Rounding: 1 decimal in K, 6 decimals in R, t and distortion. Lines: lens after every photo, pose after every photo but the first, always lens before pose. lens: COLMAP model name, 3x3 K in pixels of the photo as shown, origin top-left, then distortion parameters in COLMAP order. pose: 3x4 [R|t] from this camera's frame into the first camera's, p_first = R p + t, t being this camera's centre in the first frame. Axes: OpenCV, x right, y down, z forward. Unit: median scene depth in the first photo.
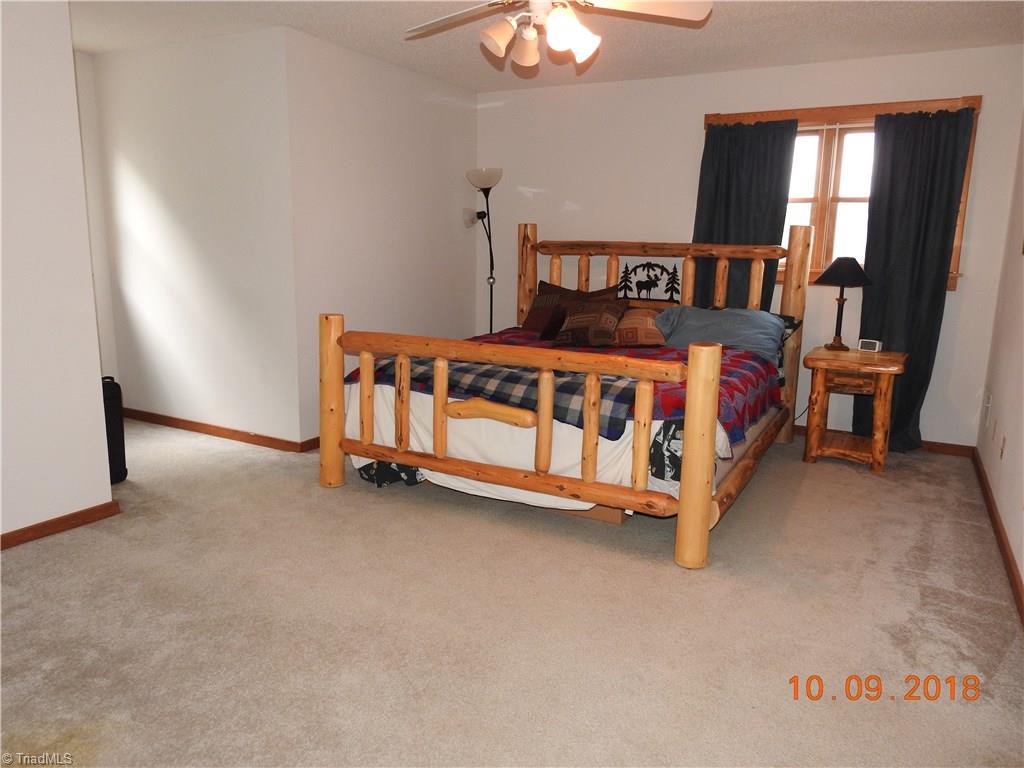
lens RADIAL K [[731.7, 0, 512.0], [0, 731.7, 384.0], [0, 0, 1]] dist [-0.003273, 0.000627]
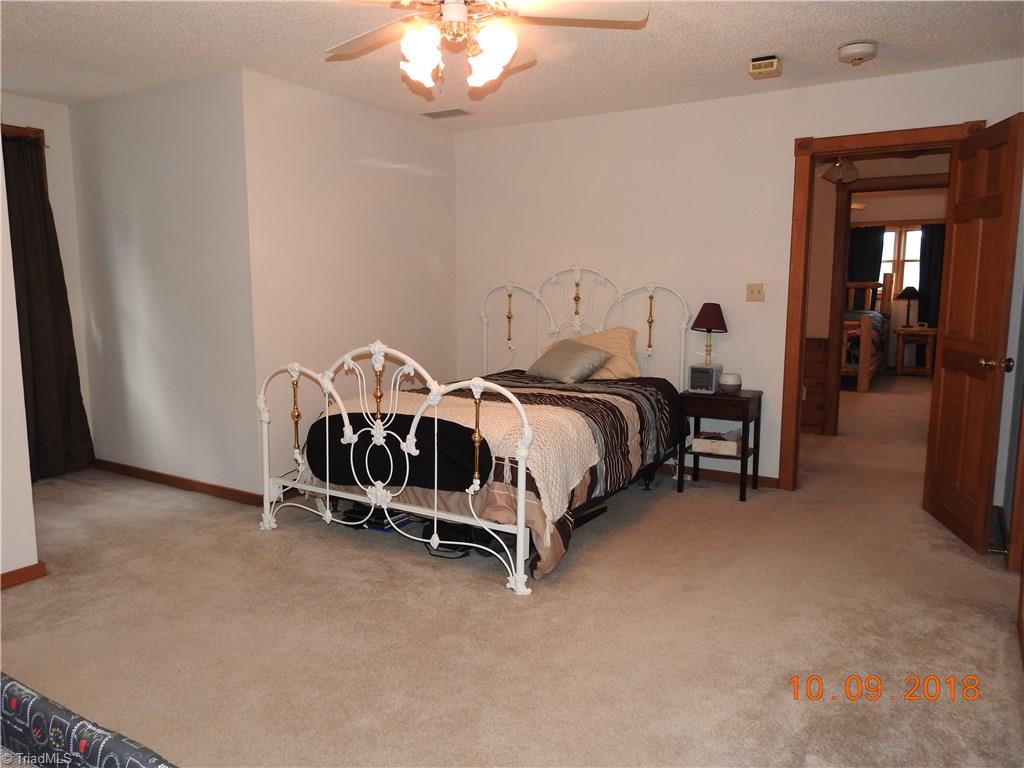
lens RADIAL K [[731.7, 0, 512.0], [0, 731.7, 384.0], [0, 0, 1]] dist [-0.003273, 0.000627]
pose [[0.998780, -0.006139, -0.049006, -0.639504], [0.003415, 0.998454, -0.055483, 0.238764], [0.049271, 0.055248, 0.997256, -1.249043]]
